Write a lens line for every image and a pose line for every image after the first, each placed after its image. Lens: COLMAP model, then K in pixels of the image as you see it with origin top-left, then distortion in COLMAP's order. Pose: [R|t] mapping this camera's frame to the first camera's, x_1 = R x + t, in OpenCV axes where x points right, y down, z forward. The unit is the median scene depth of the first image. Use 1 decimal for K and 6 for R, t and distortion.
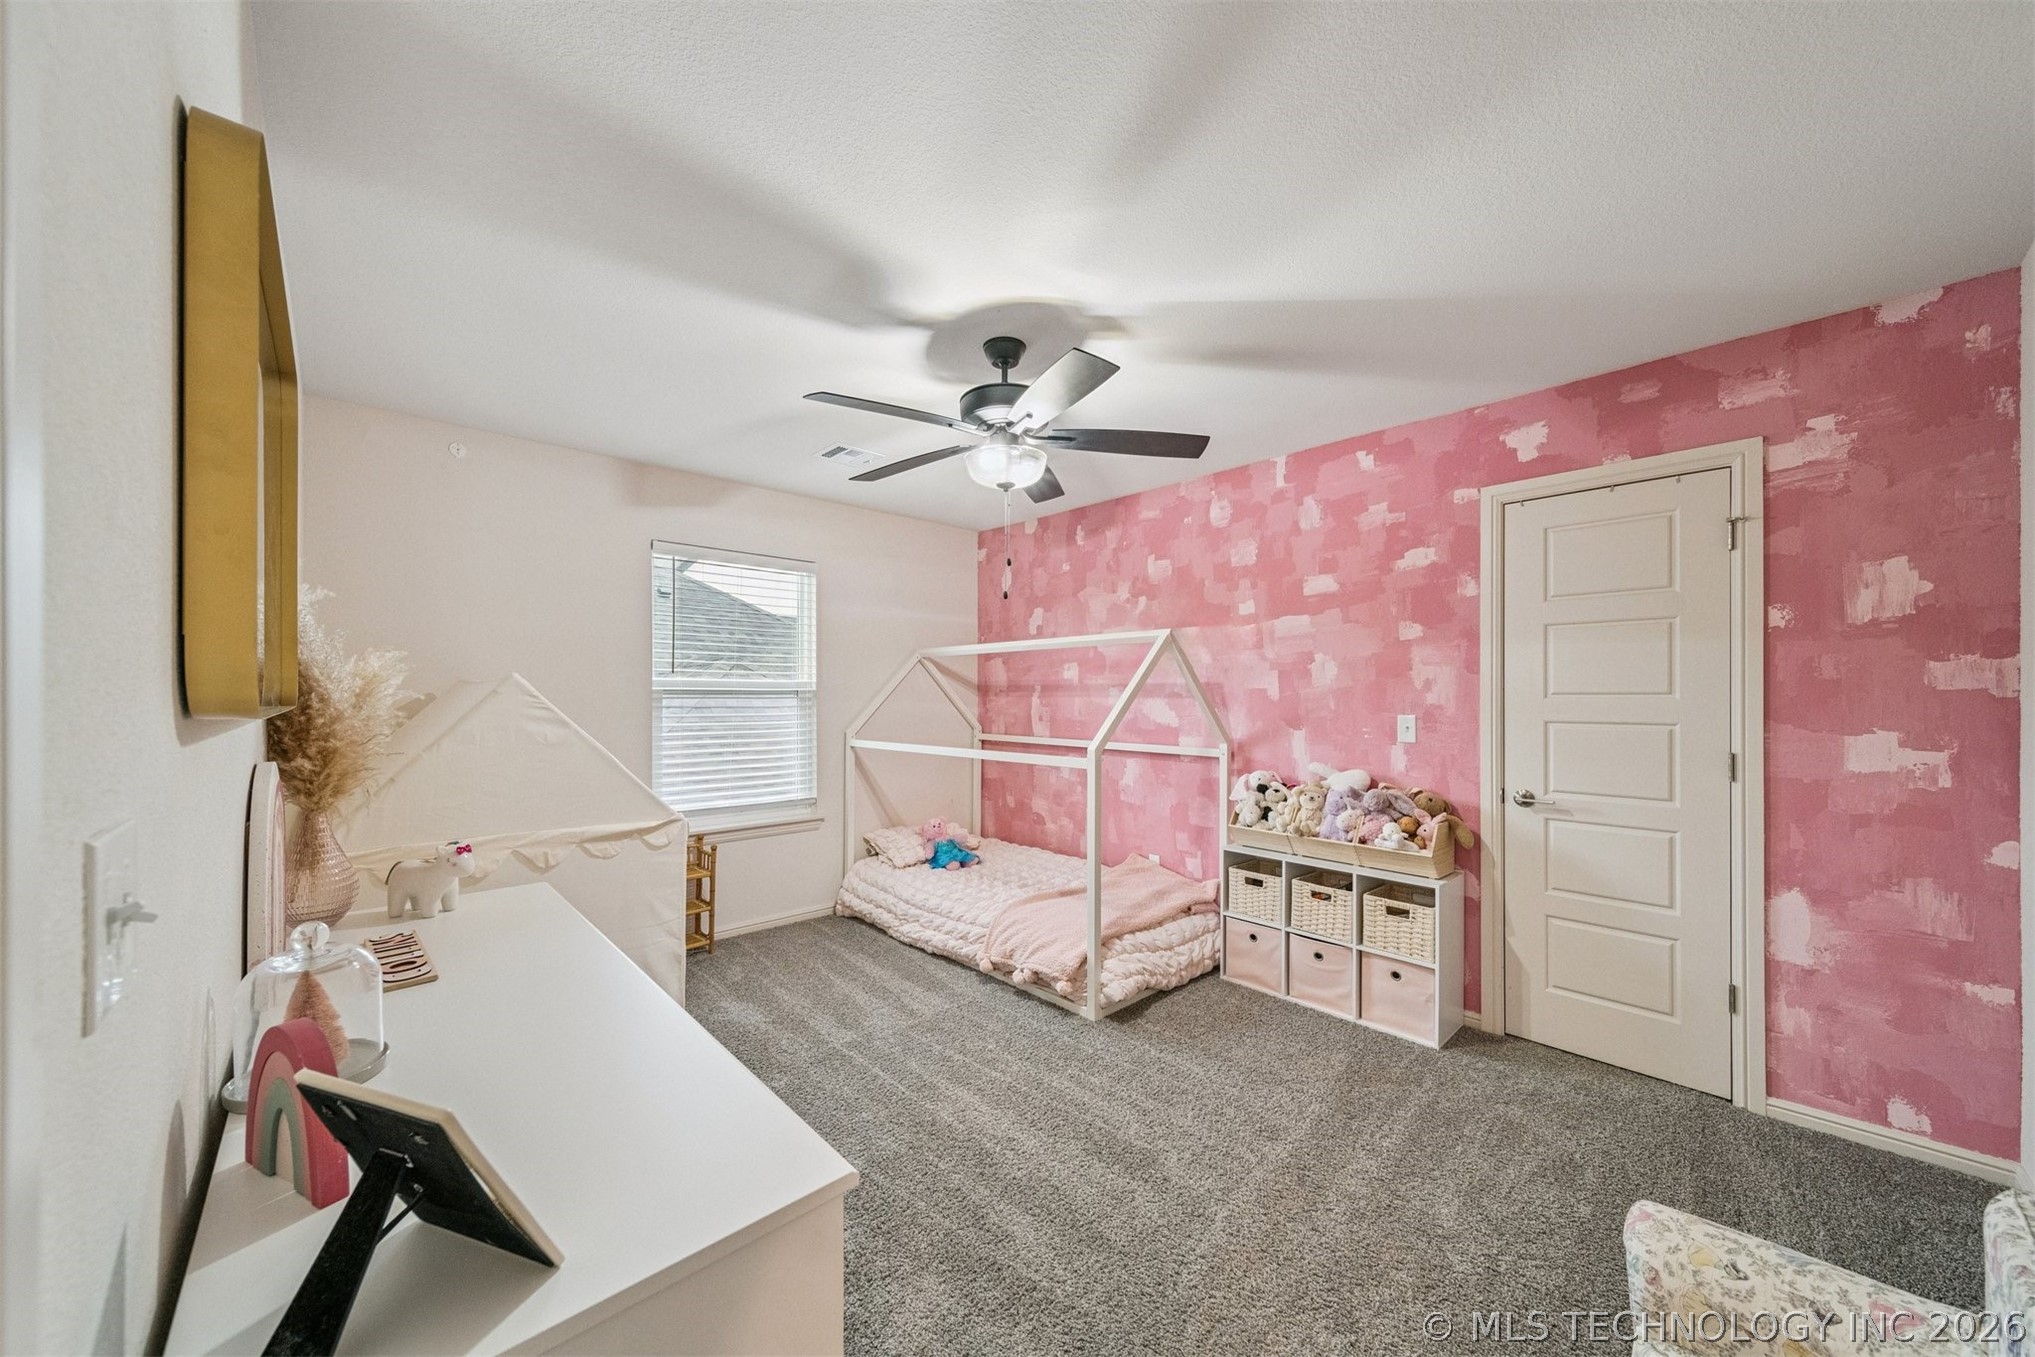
lens RADIAL K [[727.9, 0, 1023.8], [0, 727.9, 695.1], [0, 0, 1]] dist [0.003830, -0.000007]
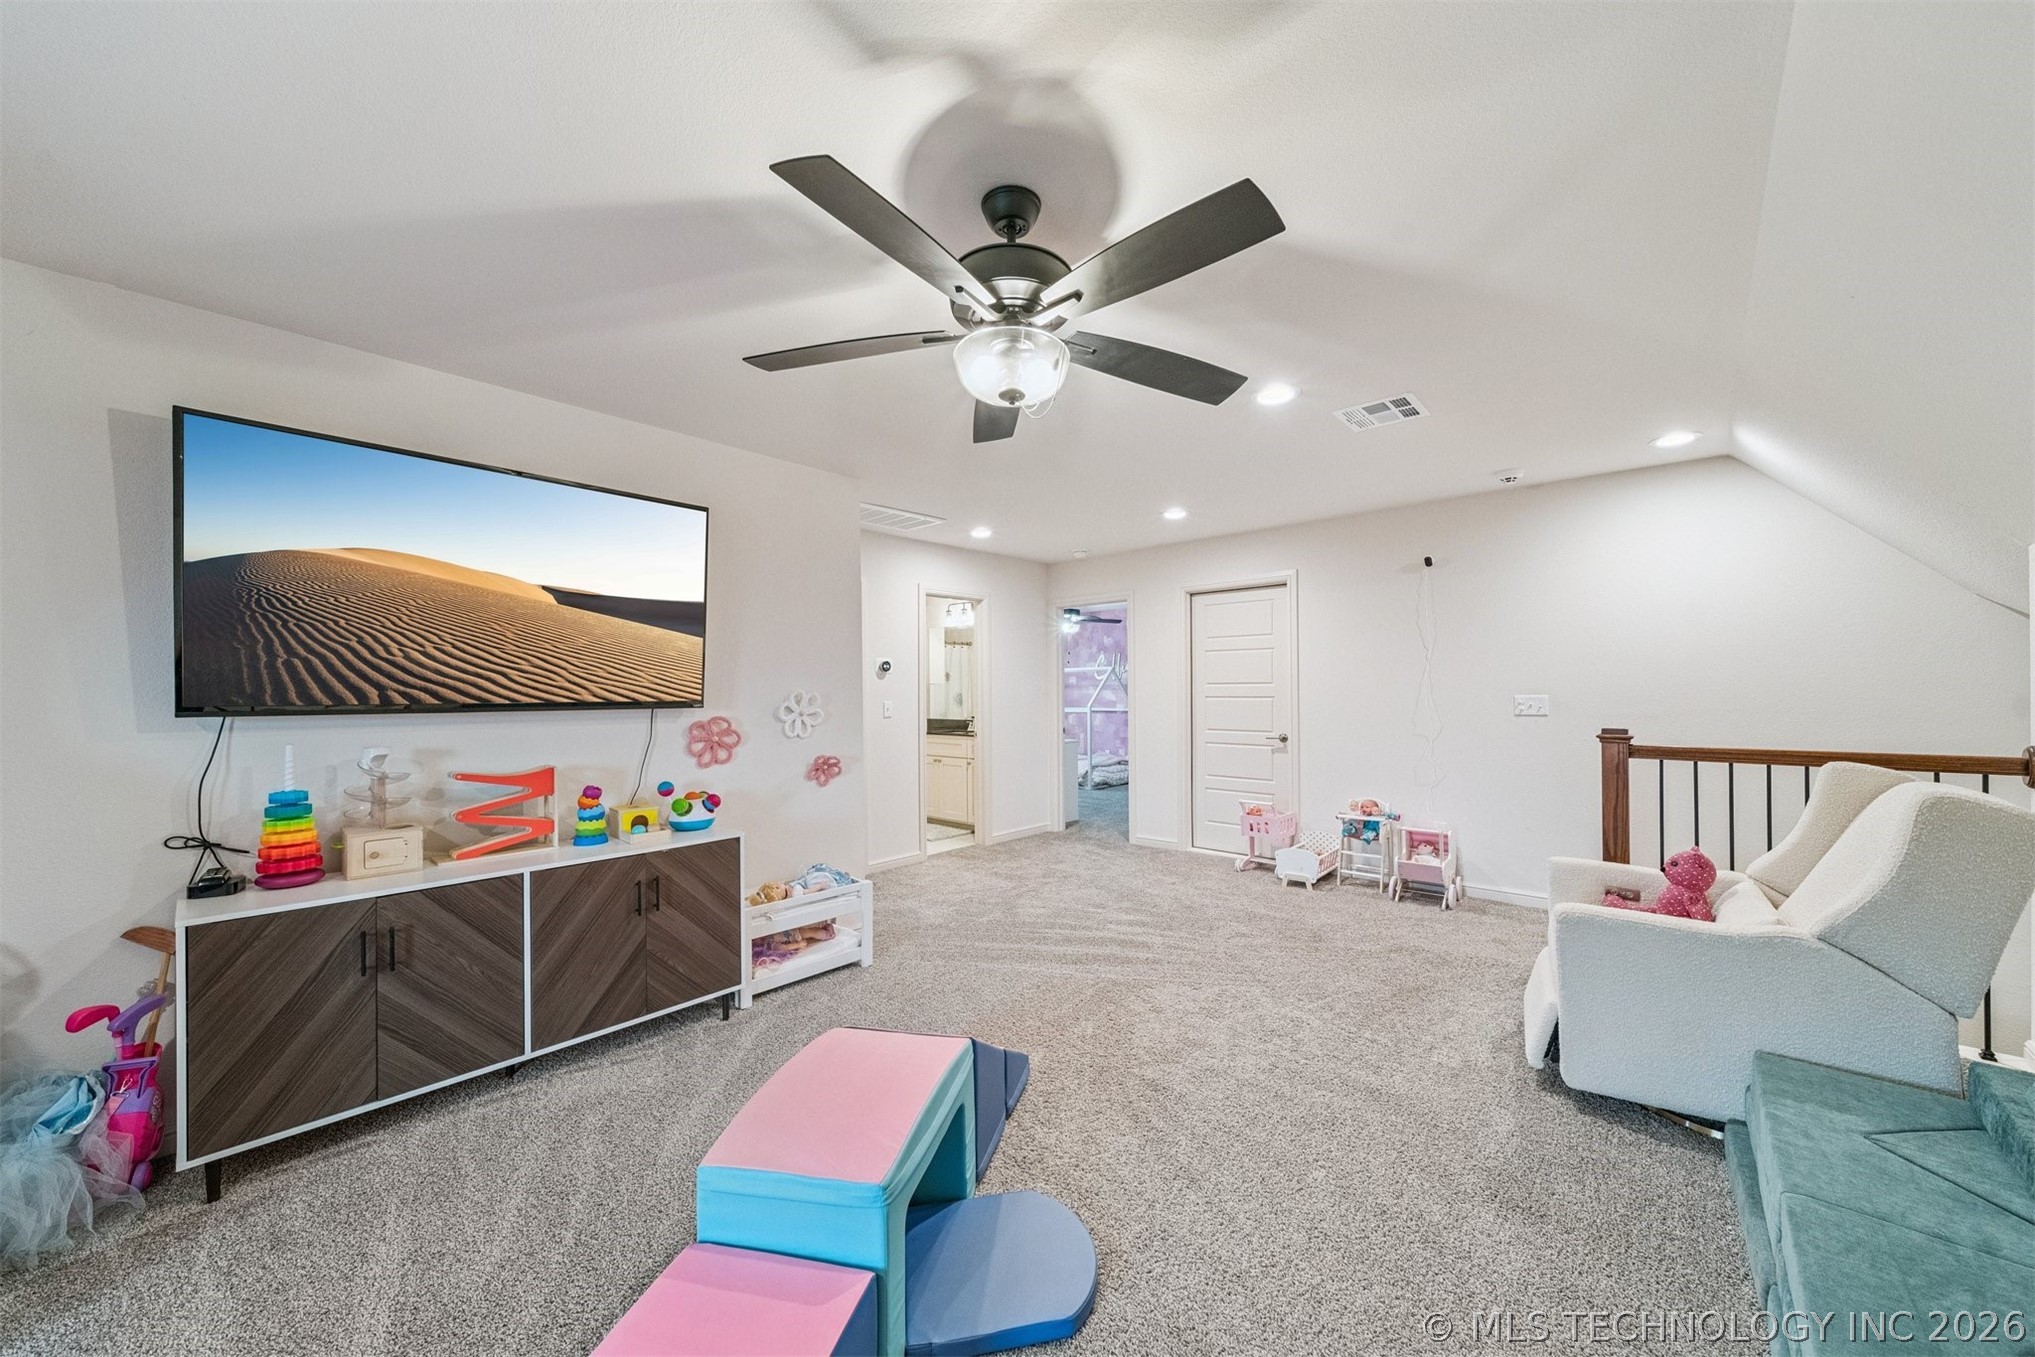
lens RADIAL K [[727.9, 0, 1031.3], [0, 727.9, 687.6], [0, 0, 1]] dist [0.003830, -0.000007]
pose [[0.995979, -0.003458, 0.089520, -0.365995], [0.003219, 0.999991, 0.002824, -0.017512], [-0.089528, -0.002525, 0.995981, -1.781102]]
